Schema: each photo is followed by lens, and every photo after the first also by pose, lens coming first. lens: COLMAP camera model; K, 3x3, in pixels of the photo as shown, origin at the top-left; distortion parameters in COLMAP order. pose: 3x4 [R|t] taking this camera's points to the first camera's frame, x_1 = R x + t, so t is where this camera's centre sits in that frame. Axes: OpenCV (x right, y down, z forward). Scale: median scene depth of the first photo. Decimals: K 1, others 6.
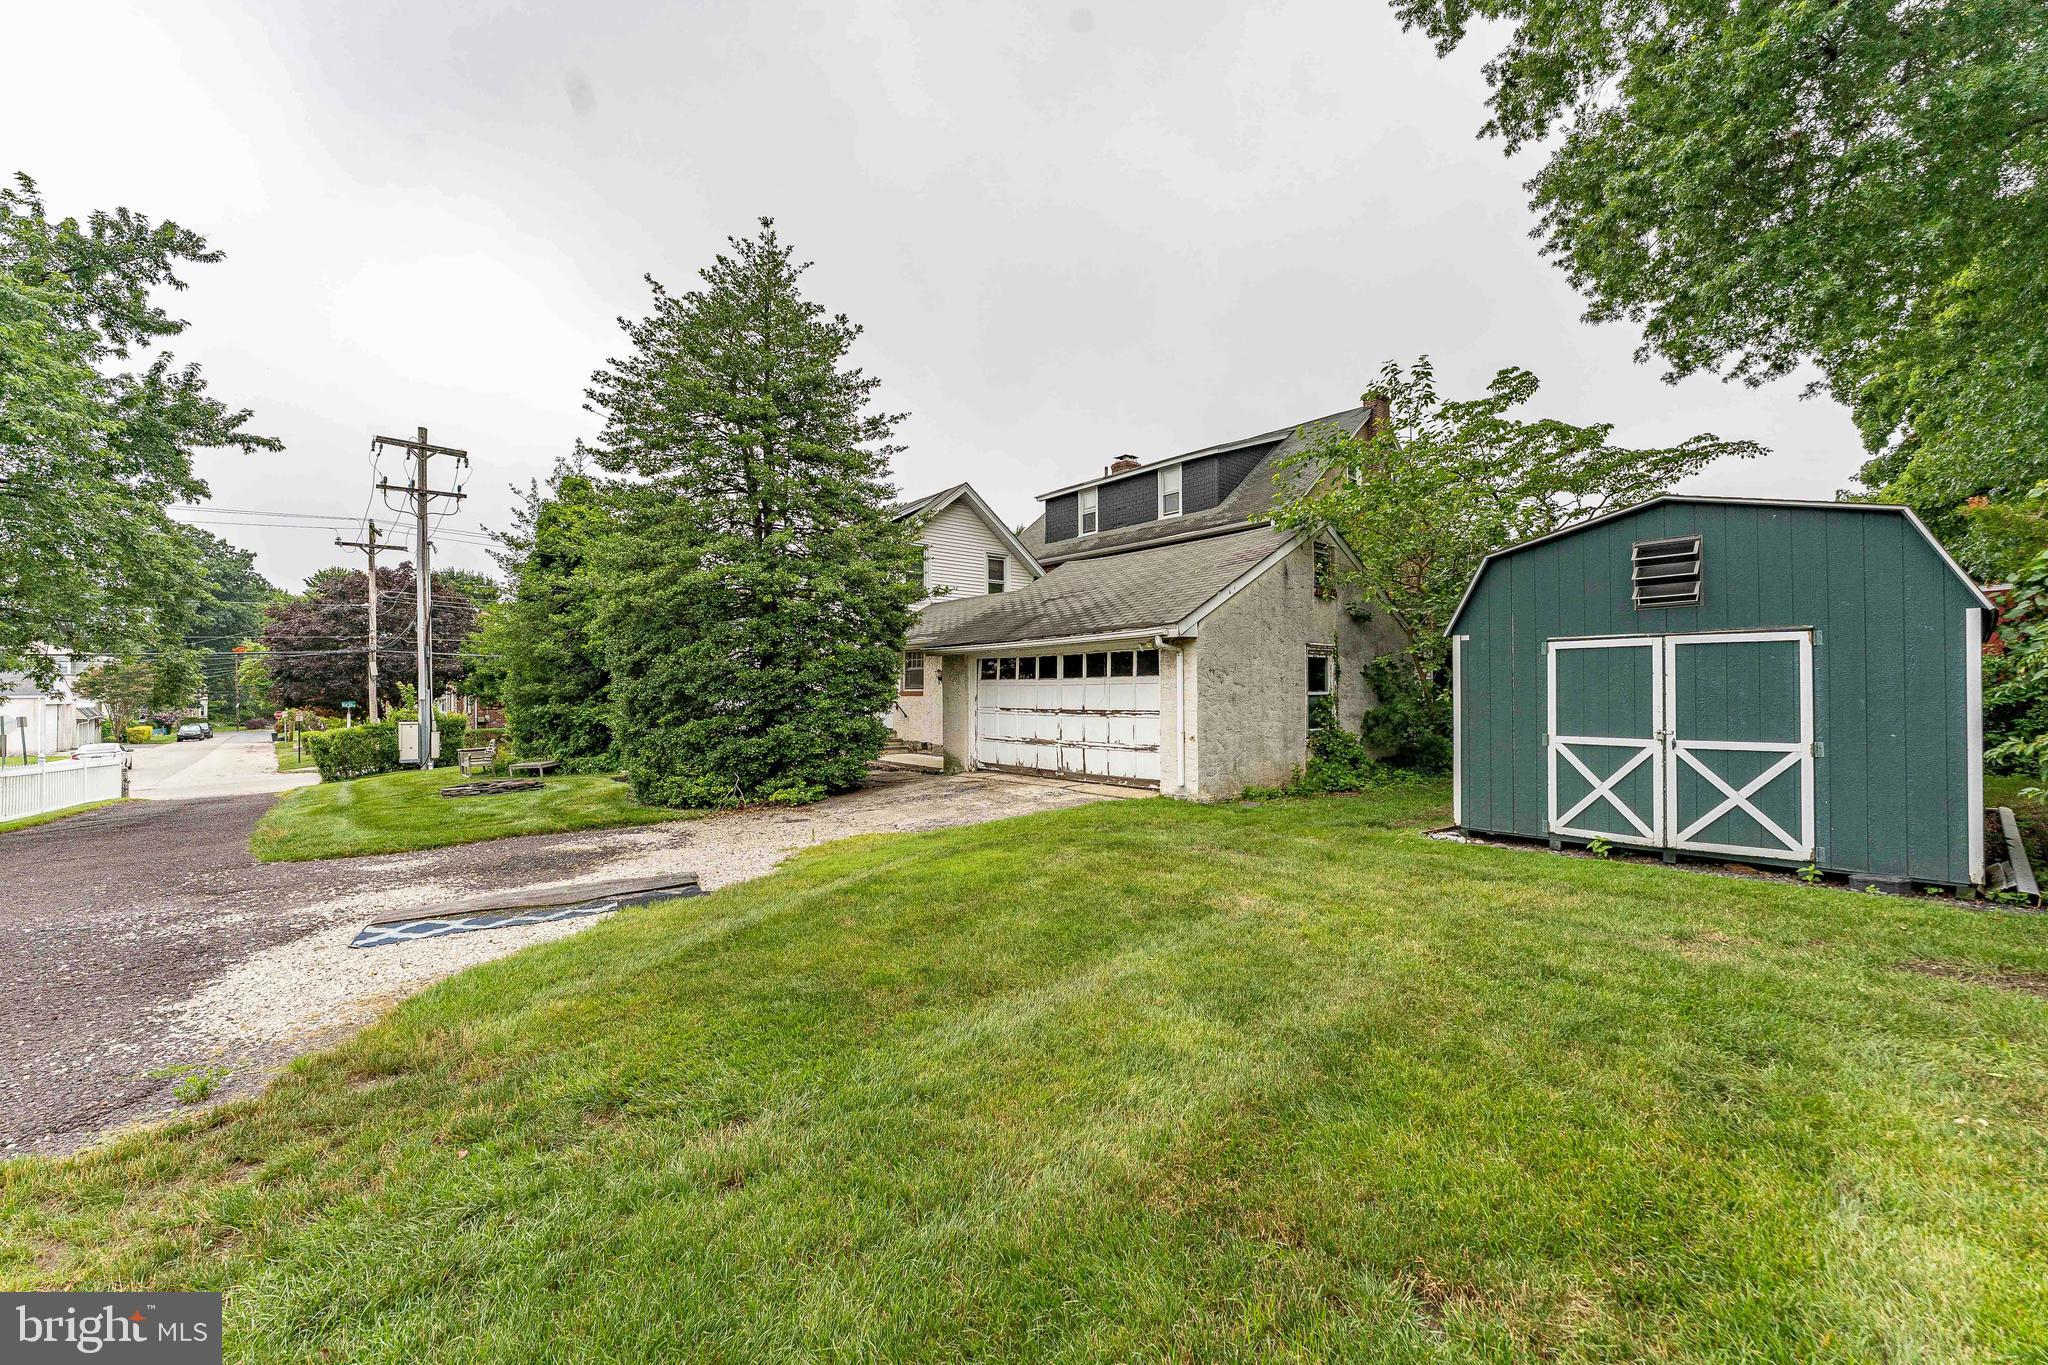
lens RADIAL K [[809.1, 0, 1024.0], [0, 809.1, 682.5], [0, 0, 1]] dist [-0.001552, -0.000122]
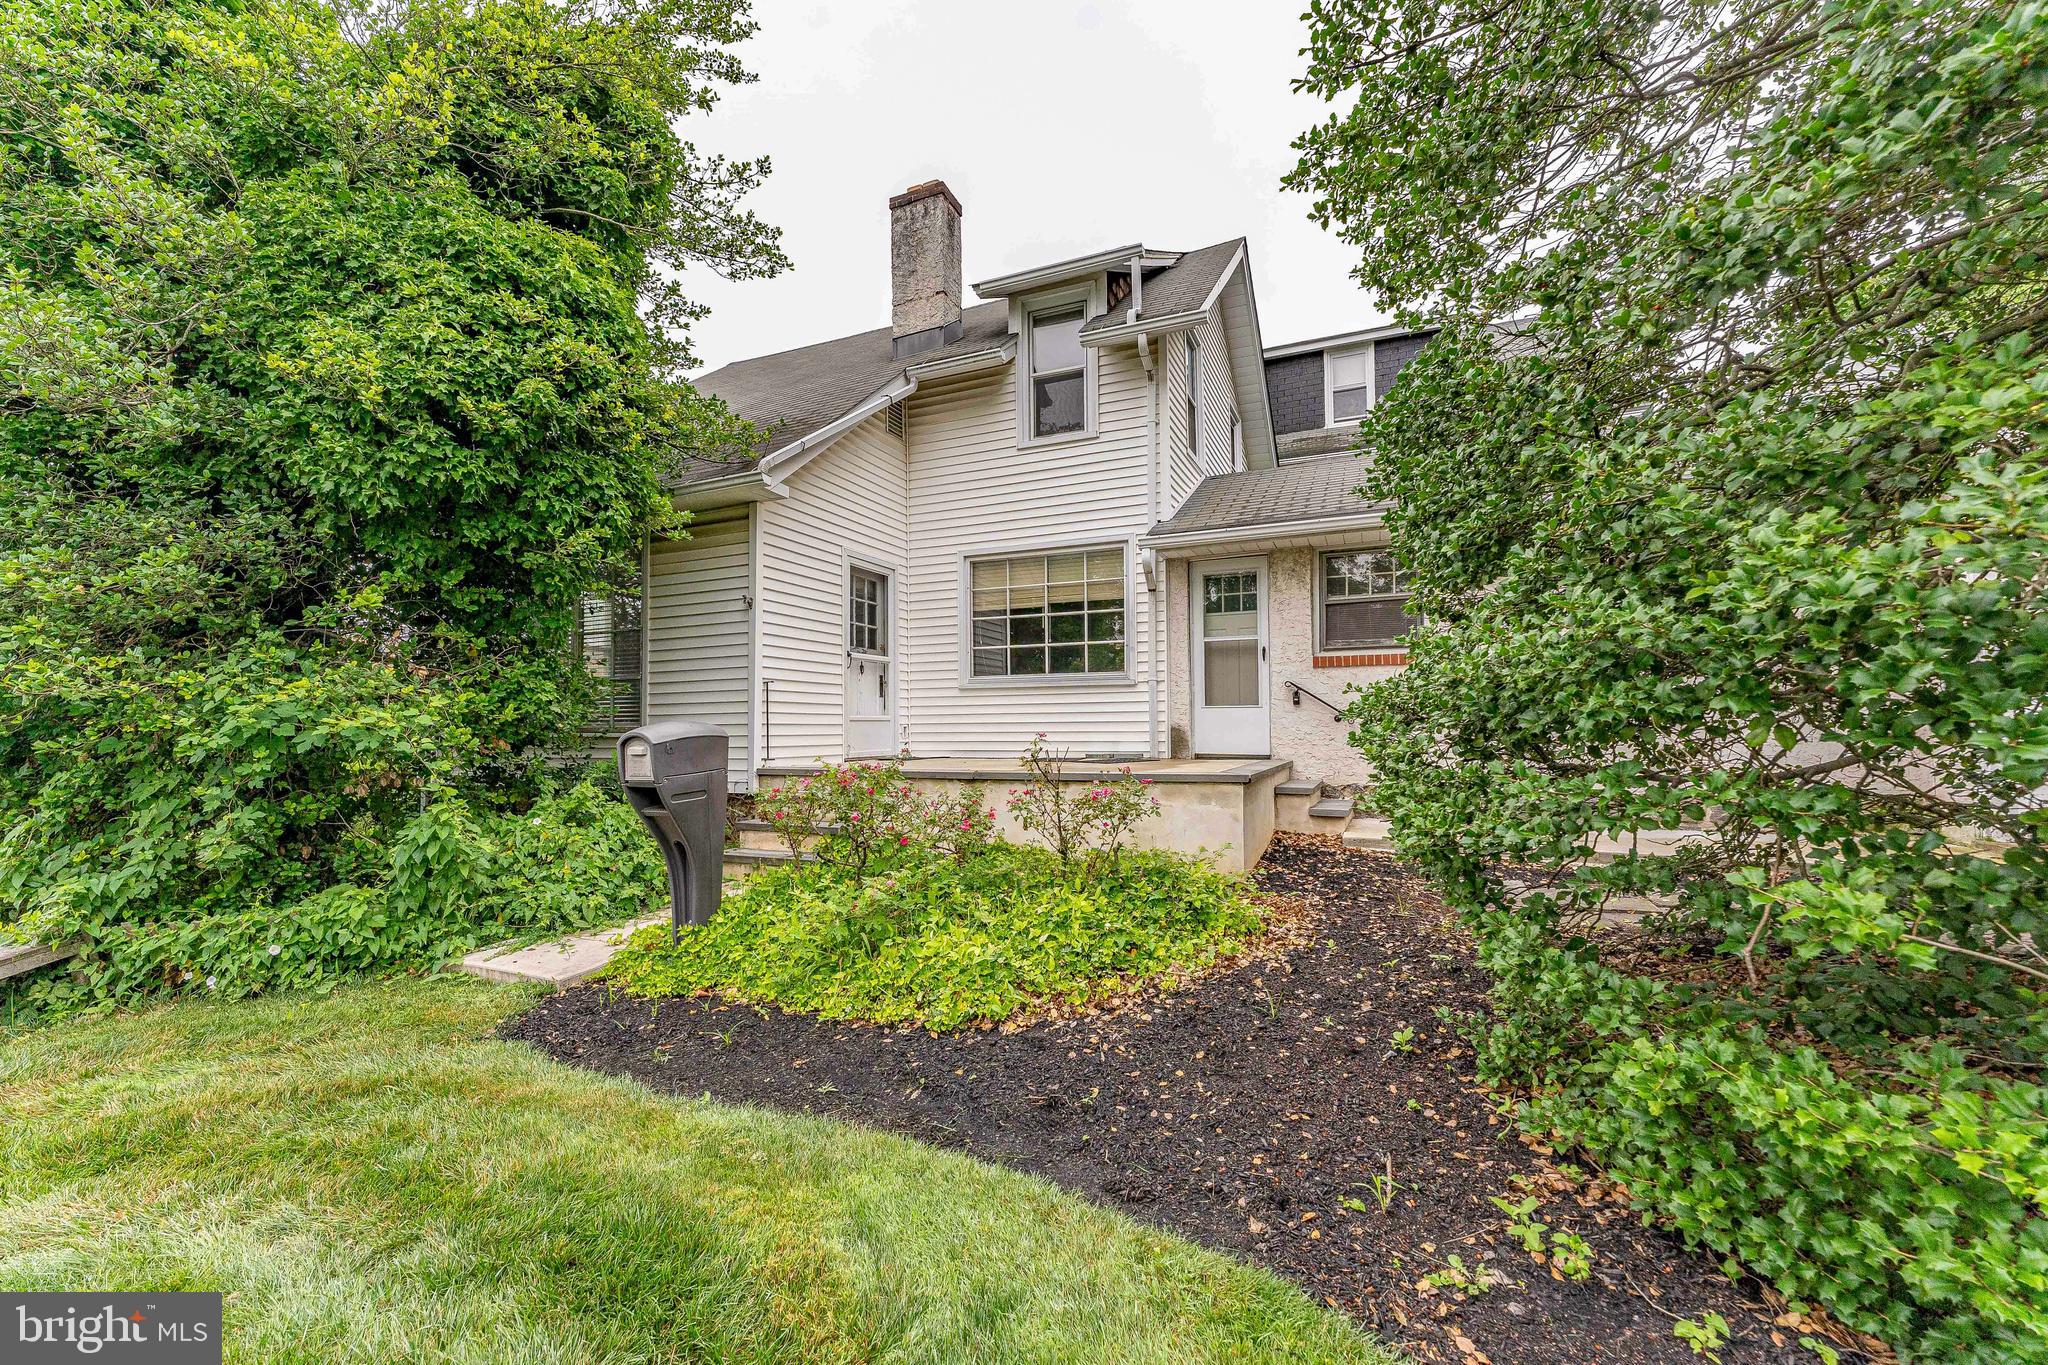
lens RADIAL K [[820.6, 0, 1031.6], [0, 820.6, 682.2], [0, 0, 1]] dist [-0.001331, -0.000282]
pose [[0.900984, 0.016993, 0.433520, -0.695901], [0.002869, 0.998977, -0.045122, 0.065435], [-0.433843, 0.041898, 0.900014, 1.105539]]
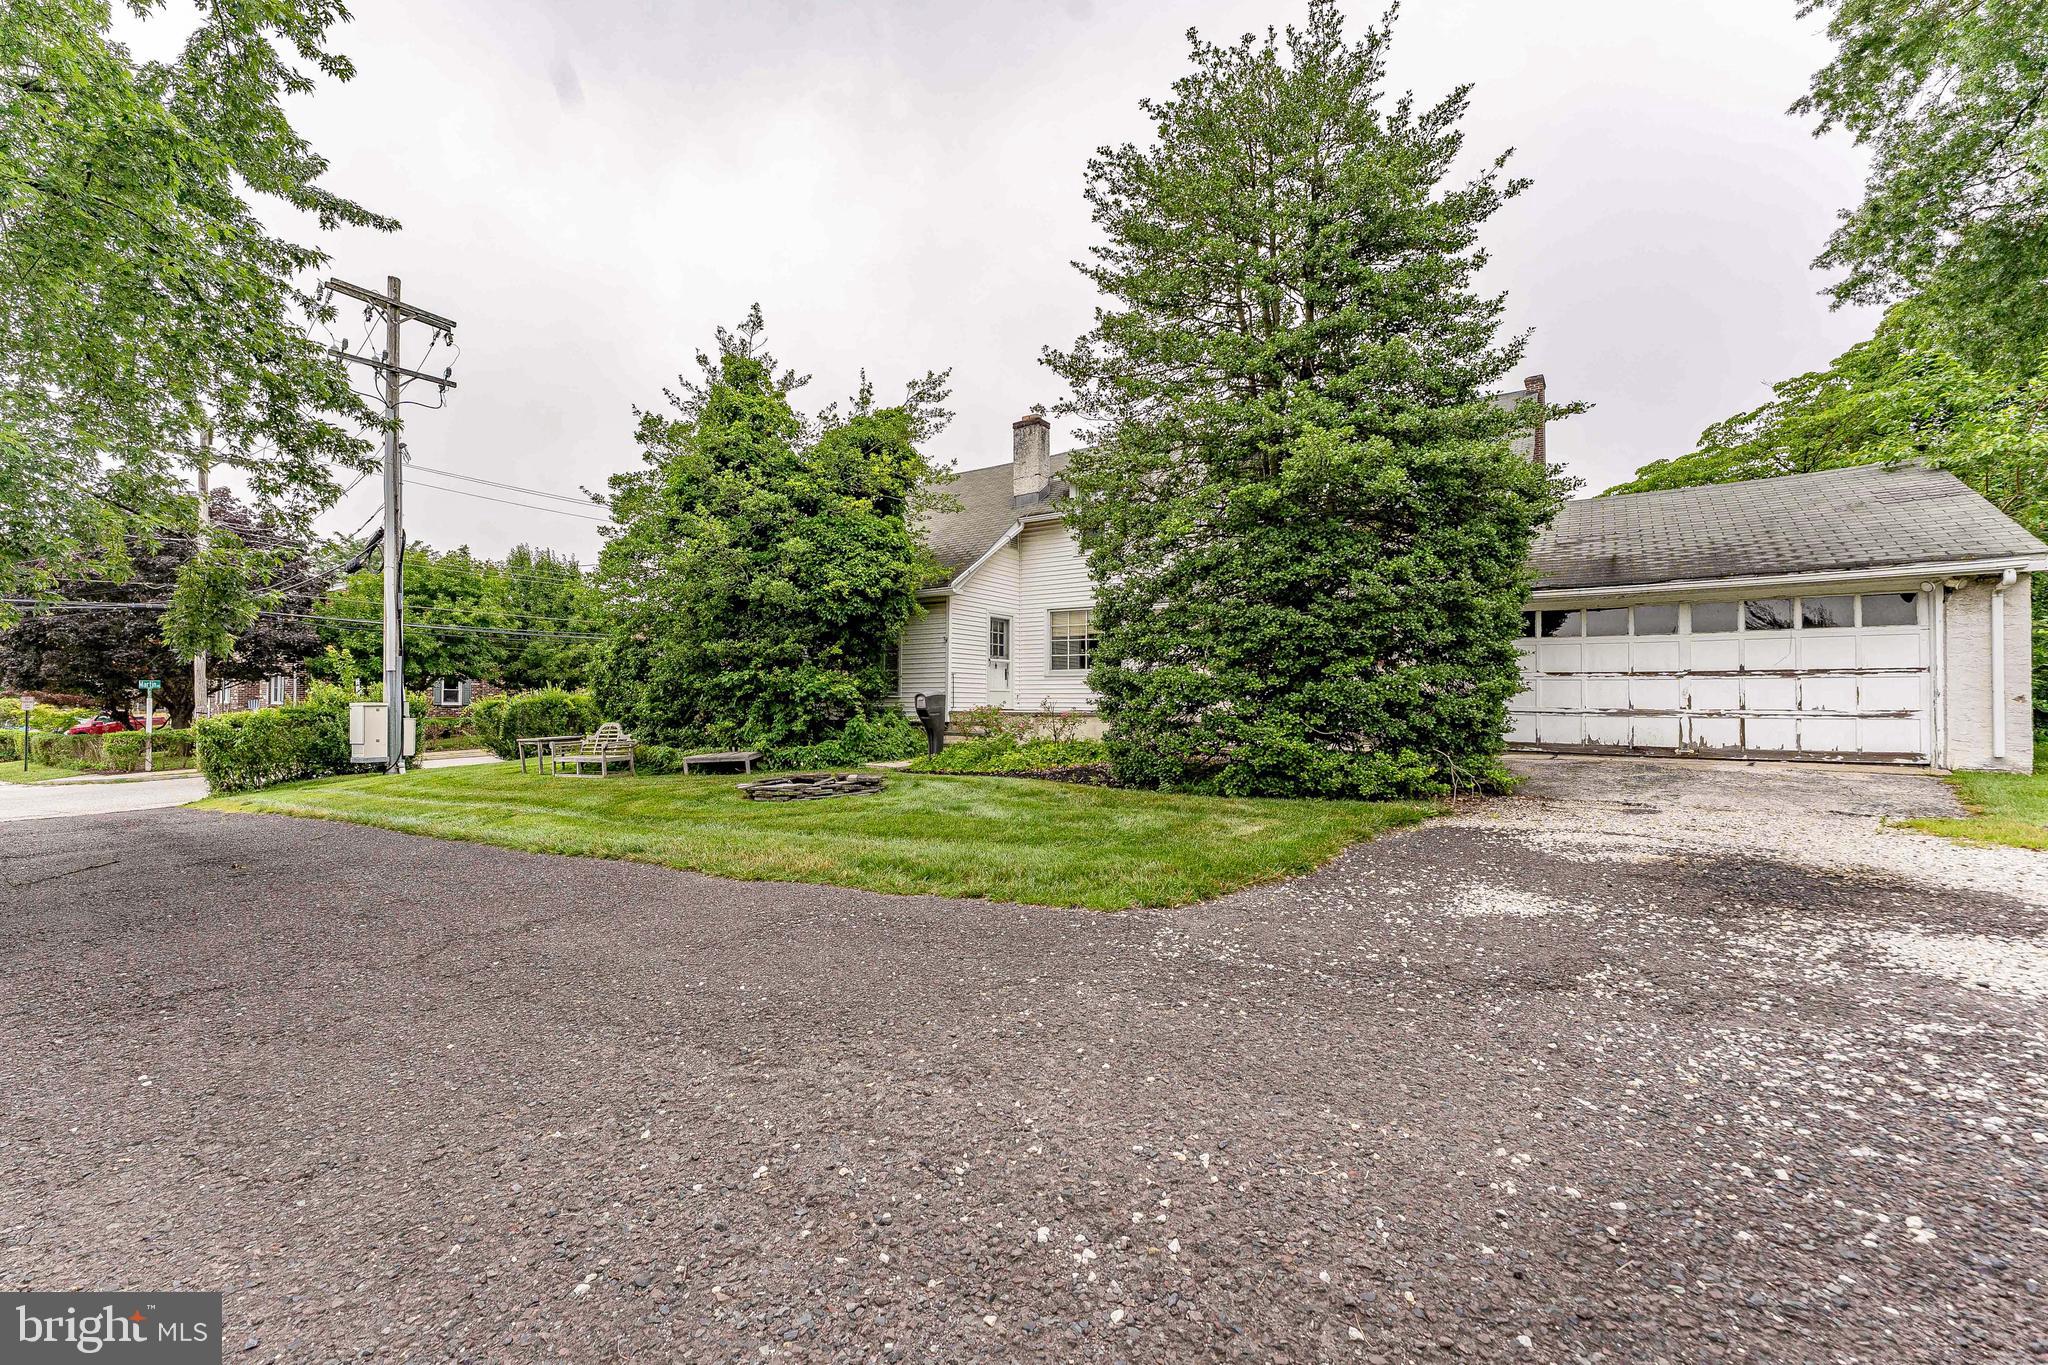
lens RADIAL K [[820.6, 0, 1031.6], [0, 820.6, 682.2], [0, 0, 1]] dist [-0.001331, -0.000282]
pose [[0.967065, 0.016439, 0.253999, -0.827112], [-0.014078, 0.999839, -0.011109, 0.065304], [-0.254141, 0.007168, 0.967141, 0.394908]]
